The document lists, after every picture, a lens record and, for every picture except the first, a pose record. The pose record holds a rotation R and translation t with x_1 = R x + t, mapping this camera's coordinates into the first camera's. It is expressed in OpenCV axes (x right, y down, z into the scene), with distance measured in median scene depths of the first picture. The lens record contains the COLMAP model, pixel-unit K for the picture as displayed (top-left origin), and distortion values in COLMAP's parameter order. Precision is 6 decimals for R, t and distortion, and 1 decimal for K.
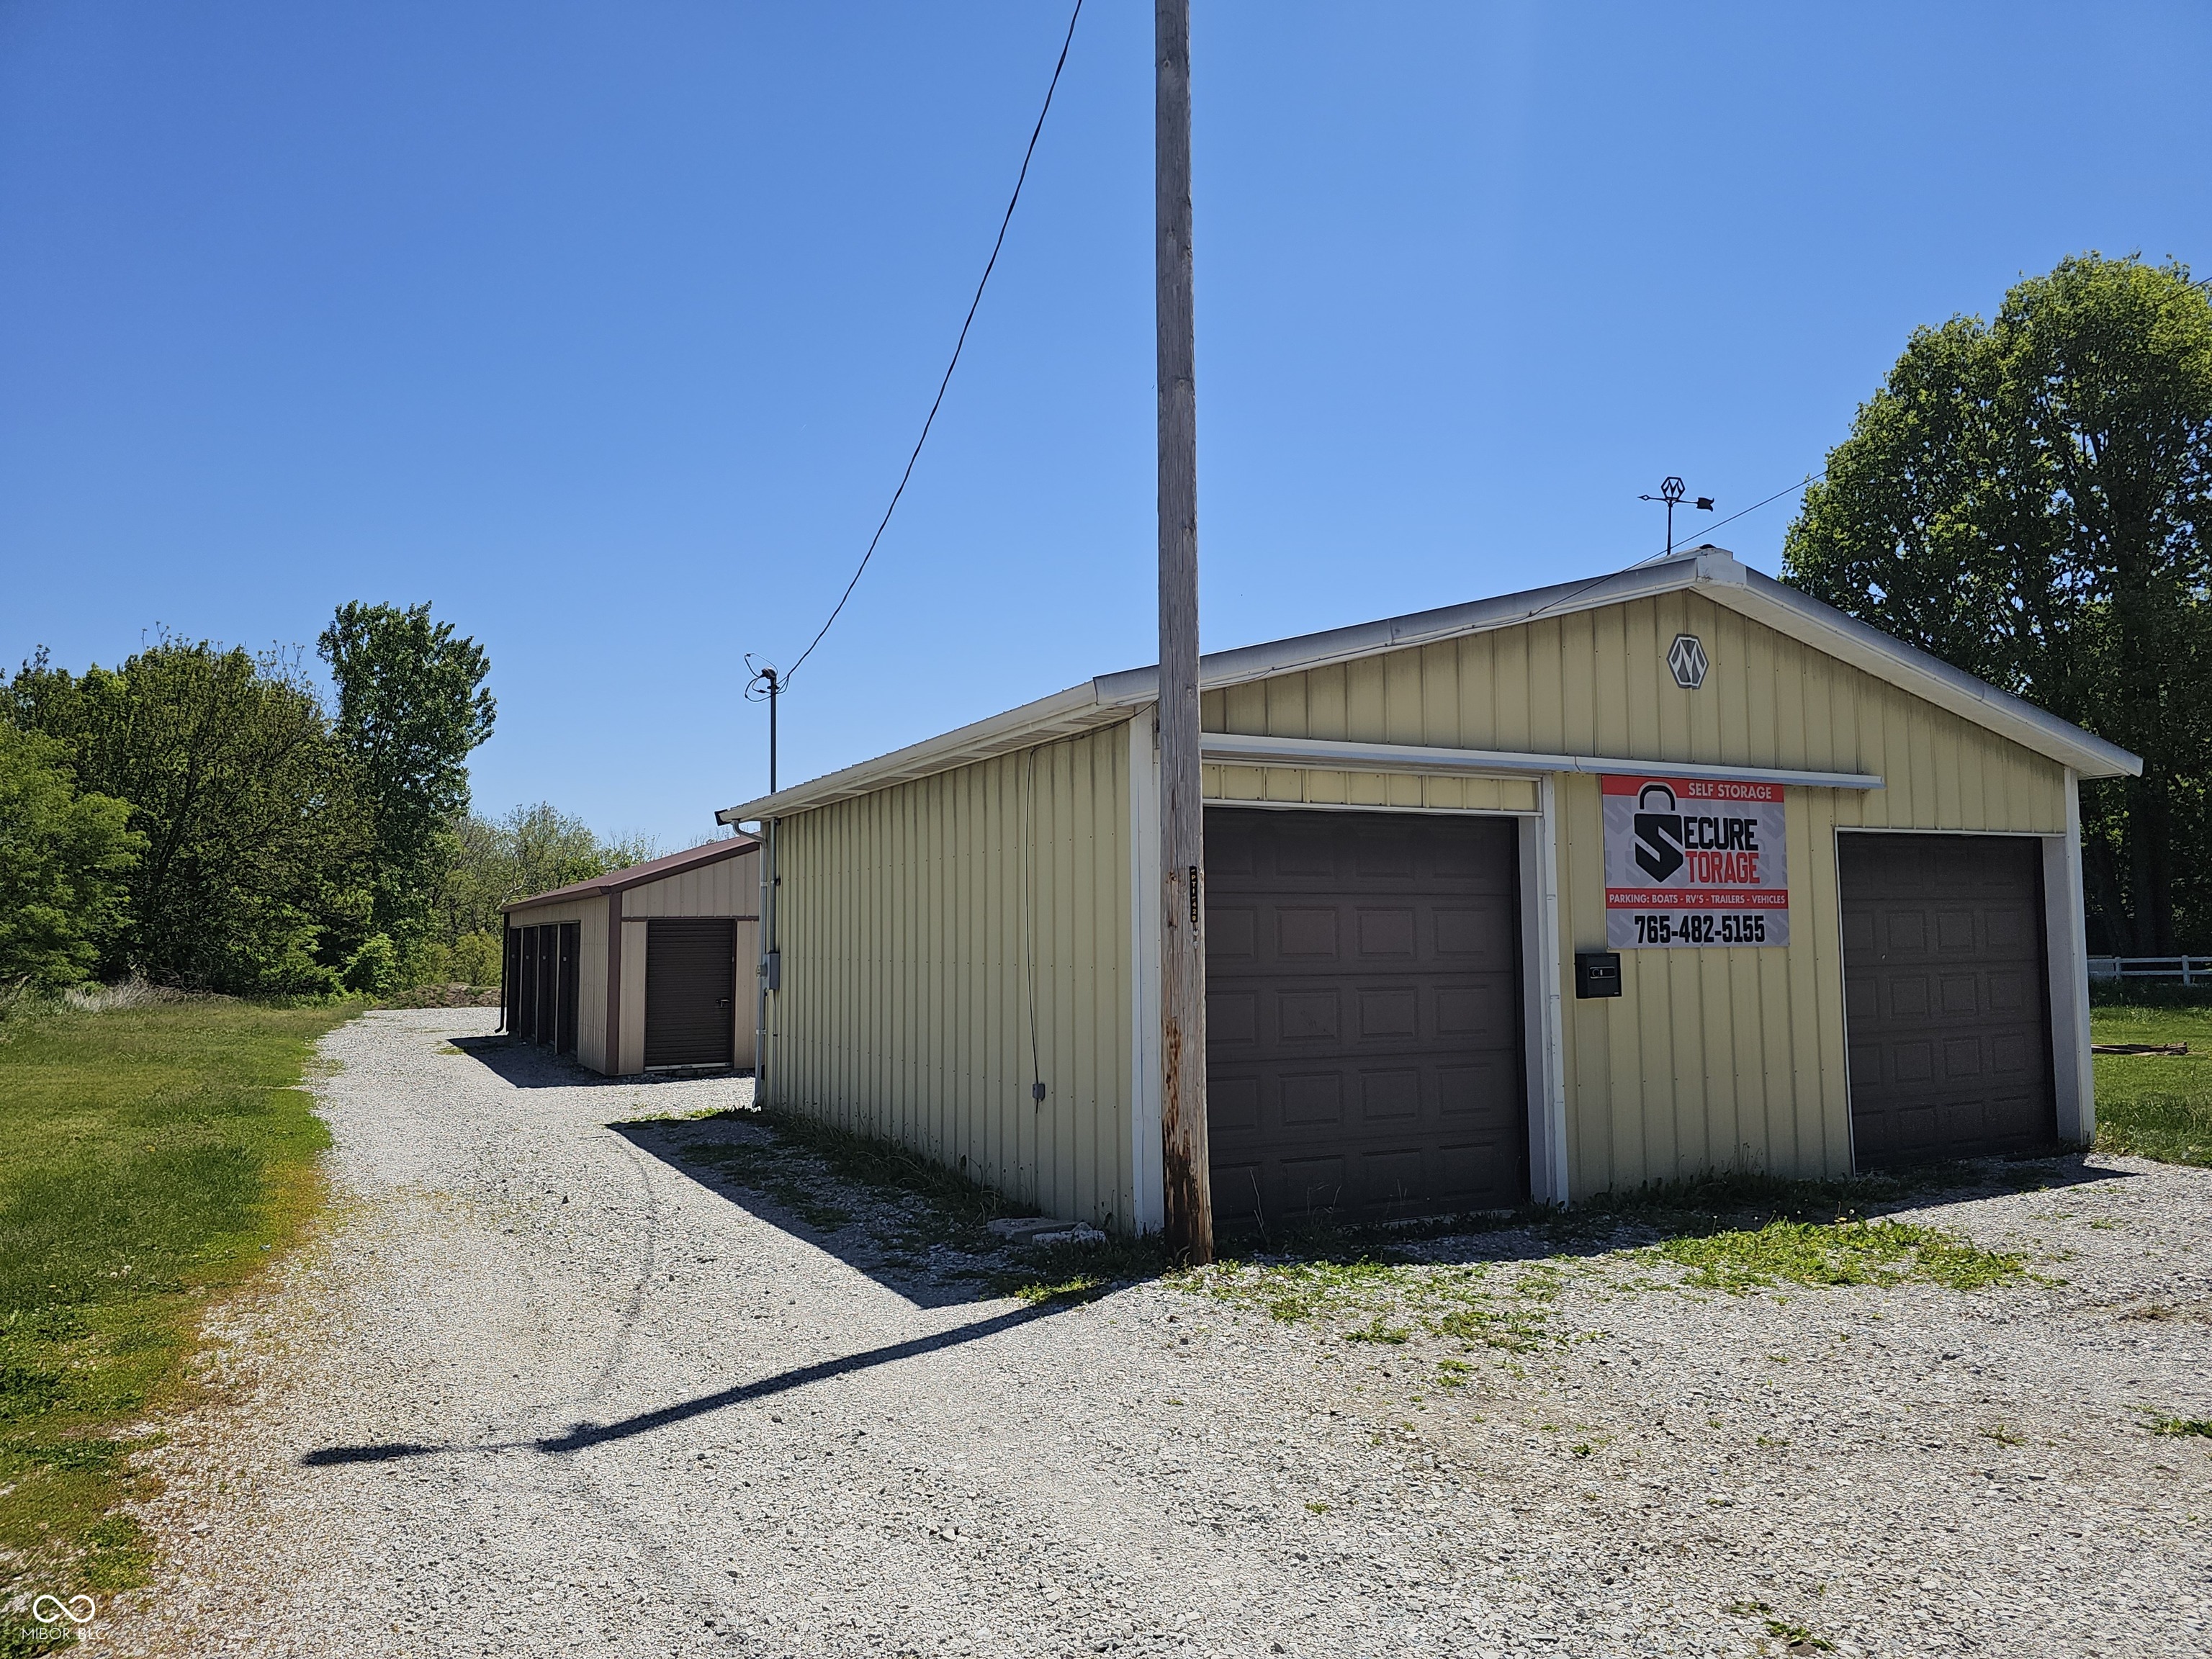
lens RADIAL K [[1513.9, 0, 1106.5], [0, 1513.9, 826.6], [0, 0, 1]] dist [0.037472, -0.042630]
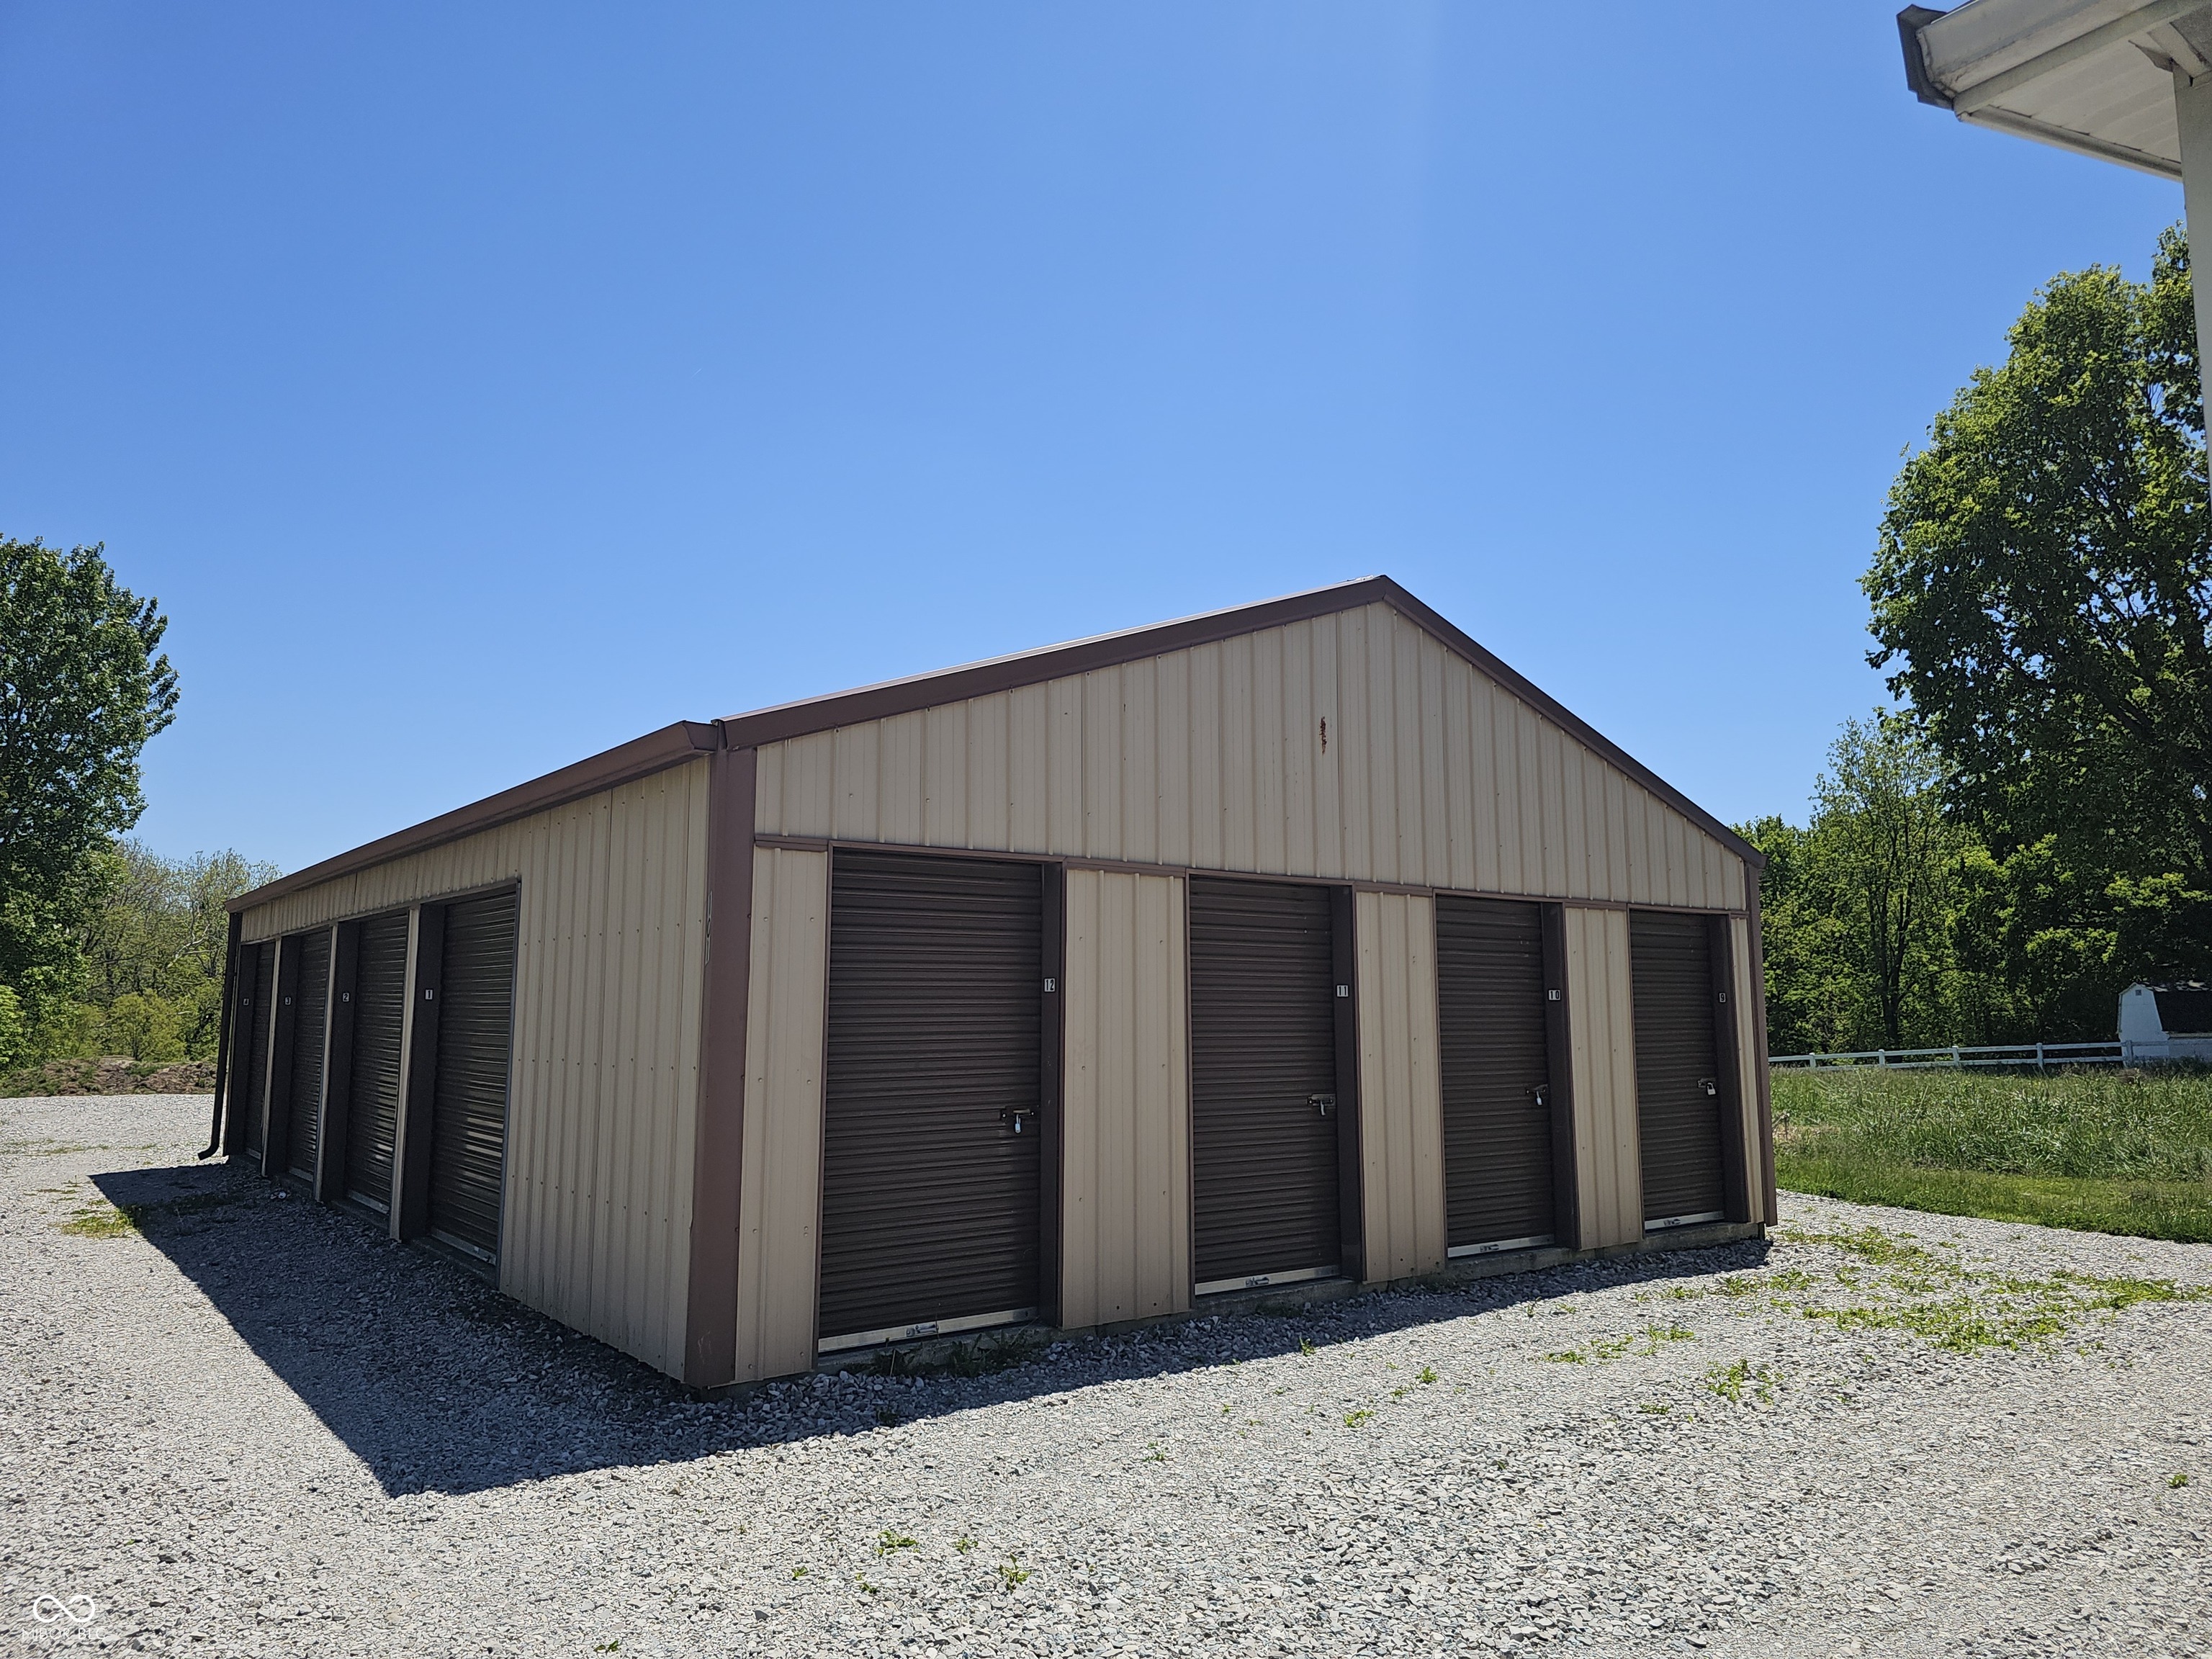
lens RADIAL K [[1513.9, 0, 1086.0], [0, 1513.9, 826.6], [0, 0, 1]] dist [0.037472, -0.042630]
pose [[0.986826, 0.029826, 0.159015, -0.566229], [-0.021810, 0.998413, -0.051917, 0.135676], [-0.160311, 0.047765, 0.985910, 1.311428]]
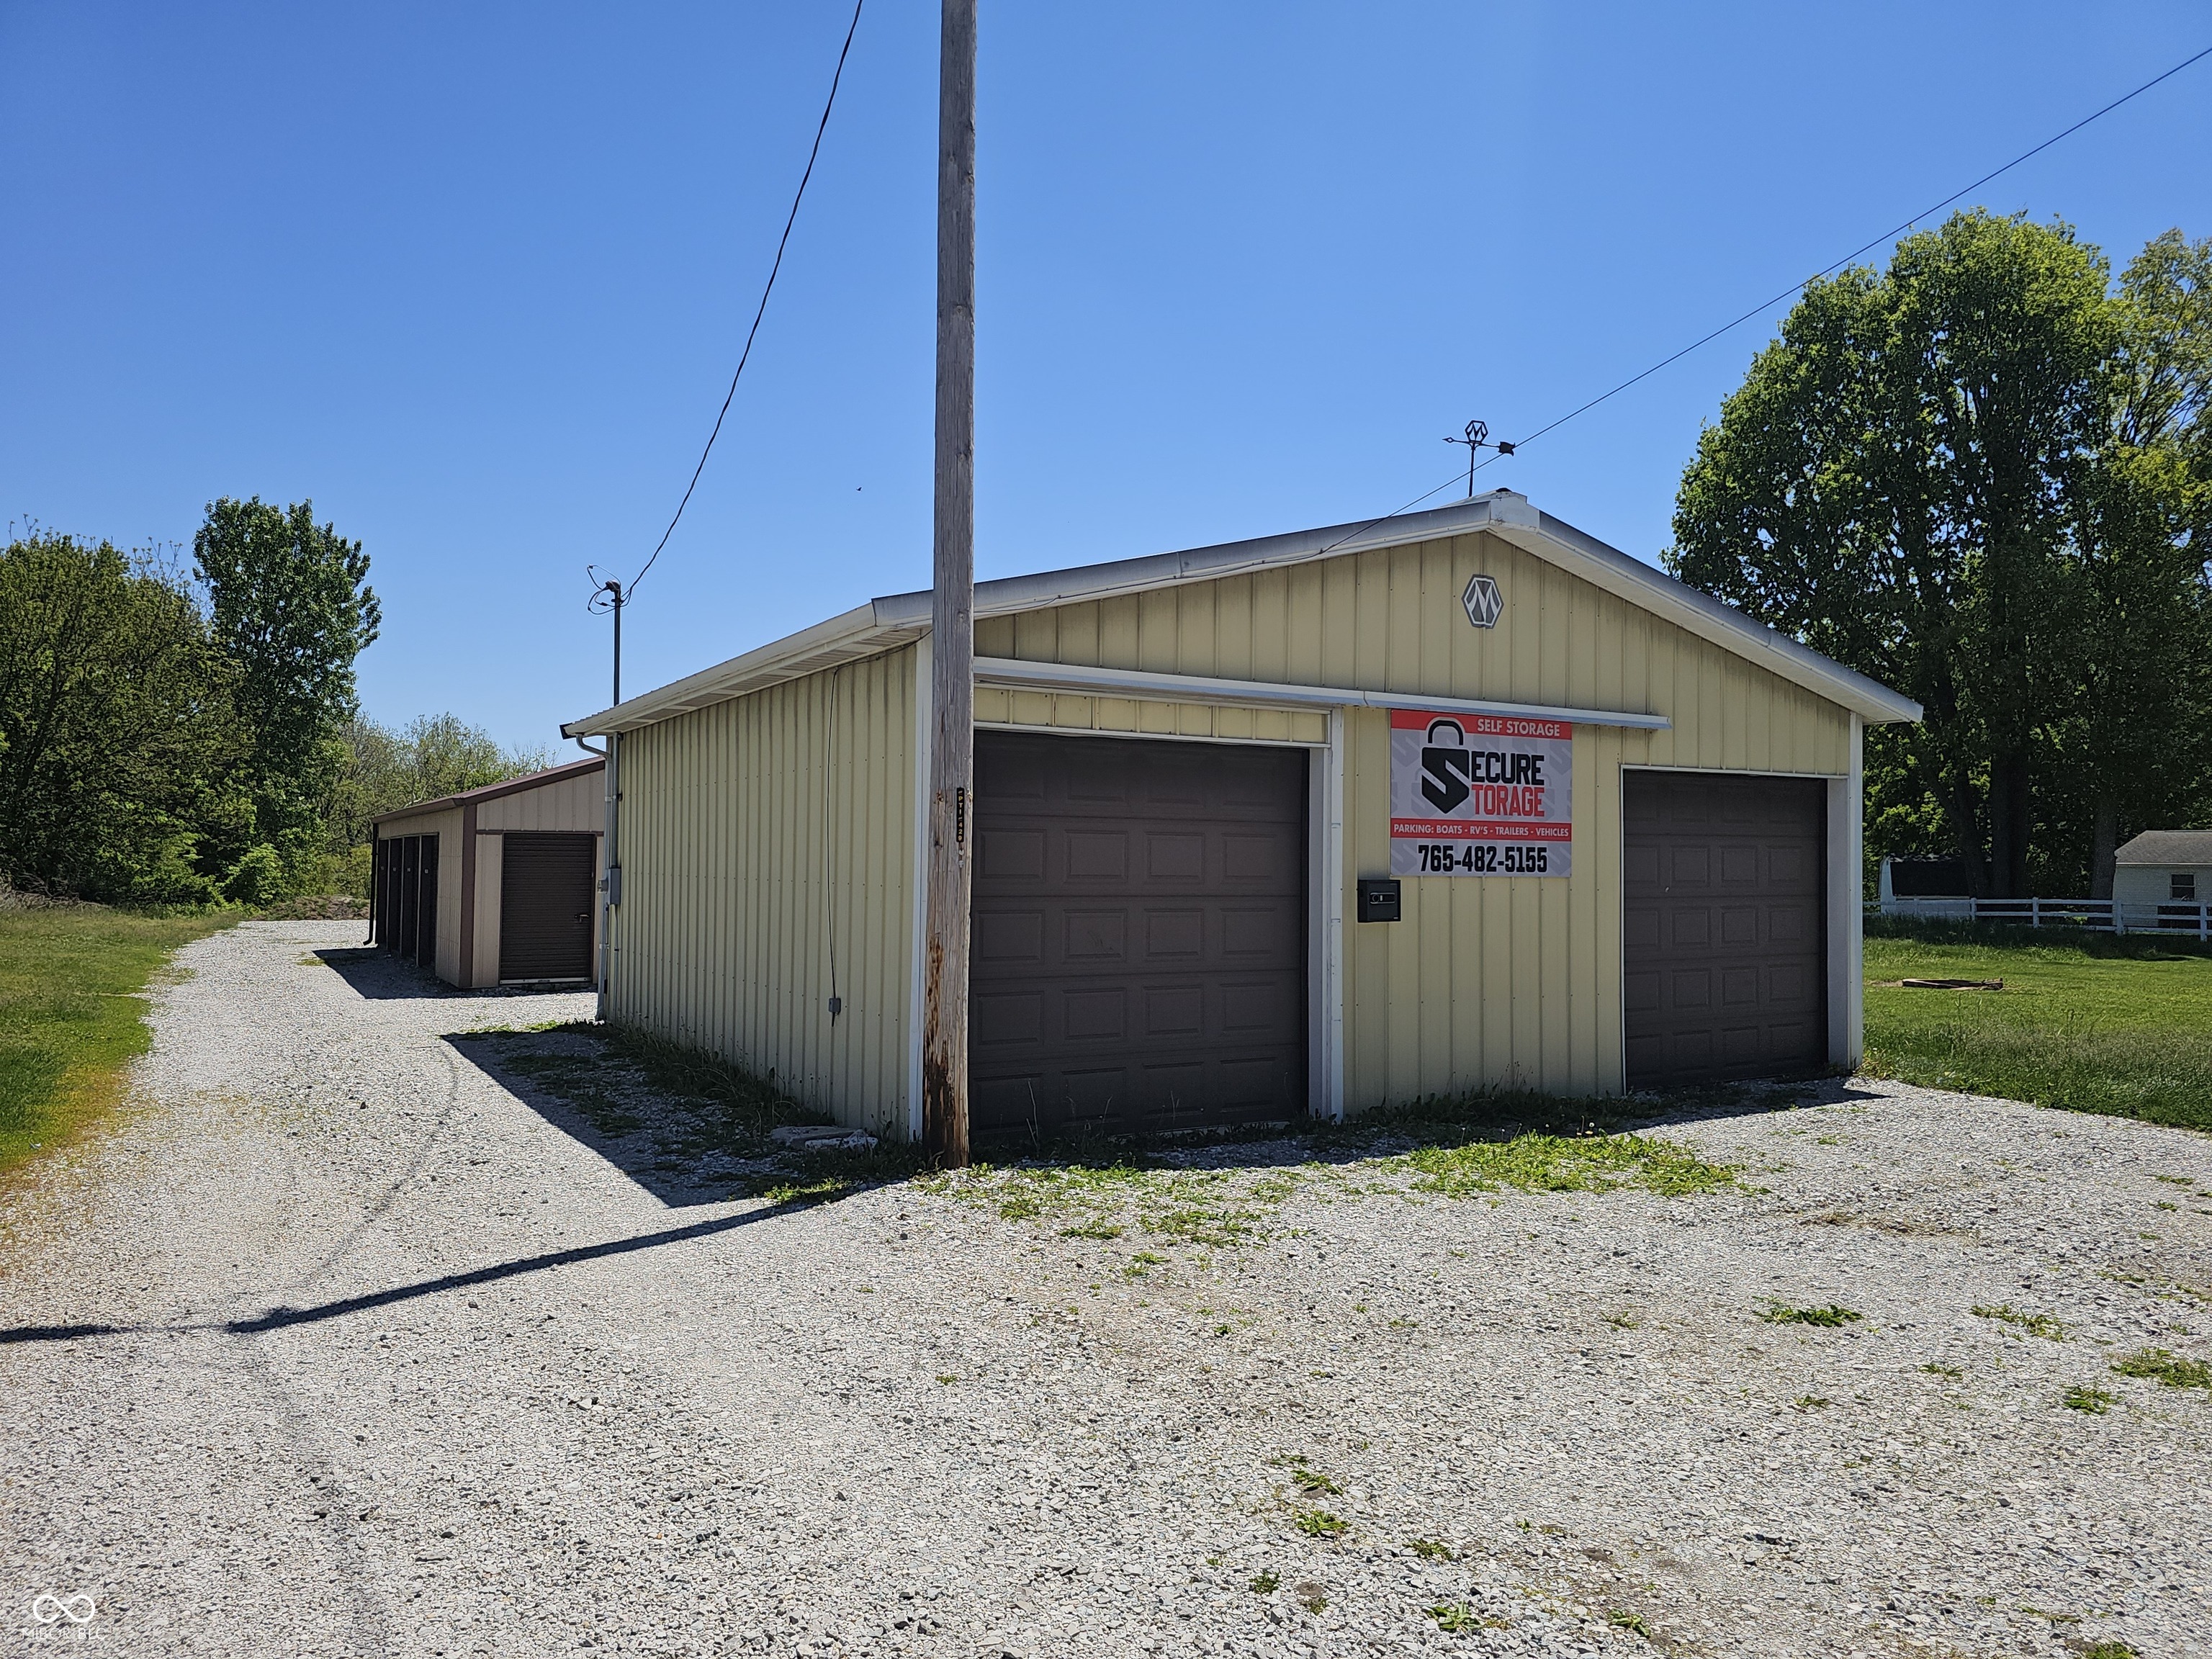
lens RADIAL K [[1513.9, 0, 1119.3], [0, 1513.9, 828.3], [0, 0, 1]] dist [0.037472, -0.042630]
pose [[0.998075, 0.020281, 0.058602, 0.076767], [-0.023171, 0.998527, 0.049069, 0.000697], [-0.057520, -0.050333, 0.997075, -0.024862]]
